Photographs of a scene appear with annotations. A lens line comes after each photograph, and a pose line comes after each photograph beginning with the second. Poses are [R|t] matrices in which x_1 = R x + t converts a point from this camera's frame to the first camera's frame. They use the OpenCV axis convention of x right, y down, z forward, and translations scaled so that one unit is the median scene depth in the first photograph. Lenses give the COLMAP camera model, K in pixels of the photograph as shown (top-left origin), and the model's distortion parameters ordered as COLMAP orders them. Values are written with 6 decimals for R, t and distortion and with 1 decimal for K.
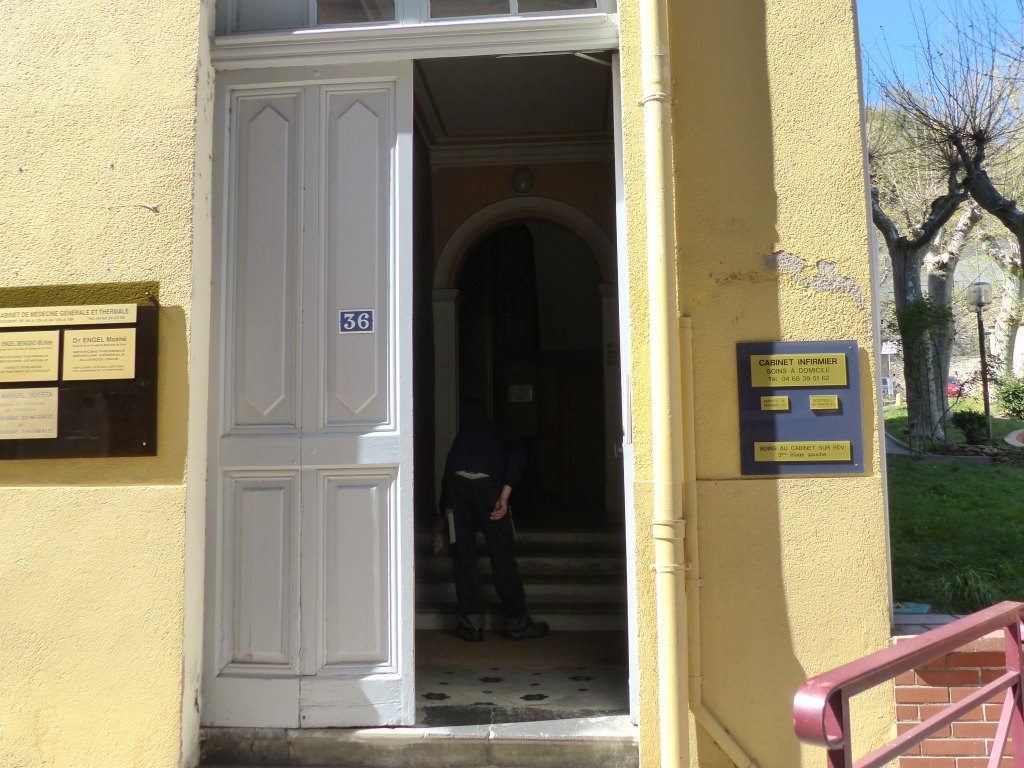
lens RADIAL K [[971.1, 0, 512.0], [0, 971.1, 384.0], [0, 0, 1]] dist [-0.004791, -0.003158]
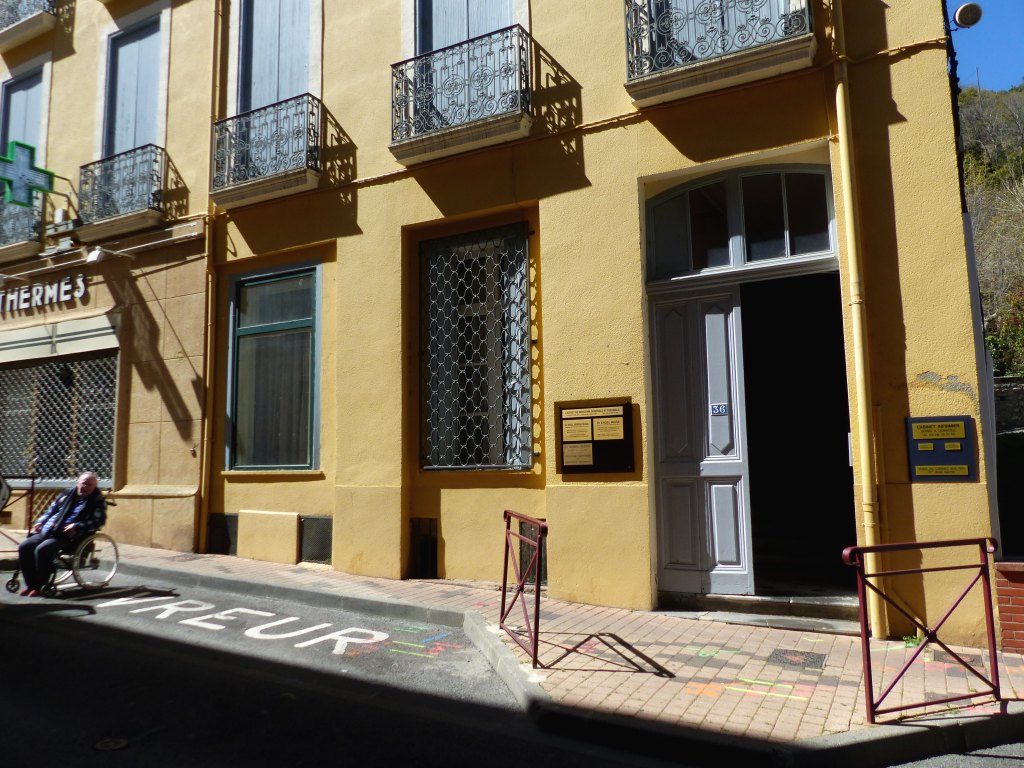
lens RADIAL K [[784.7, 0, 512.0], [0, 784.7, 384.0], [0, 0, 1]] dist [-0.003925, 0.011447]
pose [[0.905745, -0.048382, -0.421053, 0.174324], [0.043327, 0.998828, -0.021569, -0.110900], [0.421603, 0.001293, 0.906779, -0.846440]]
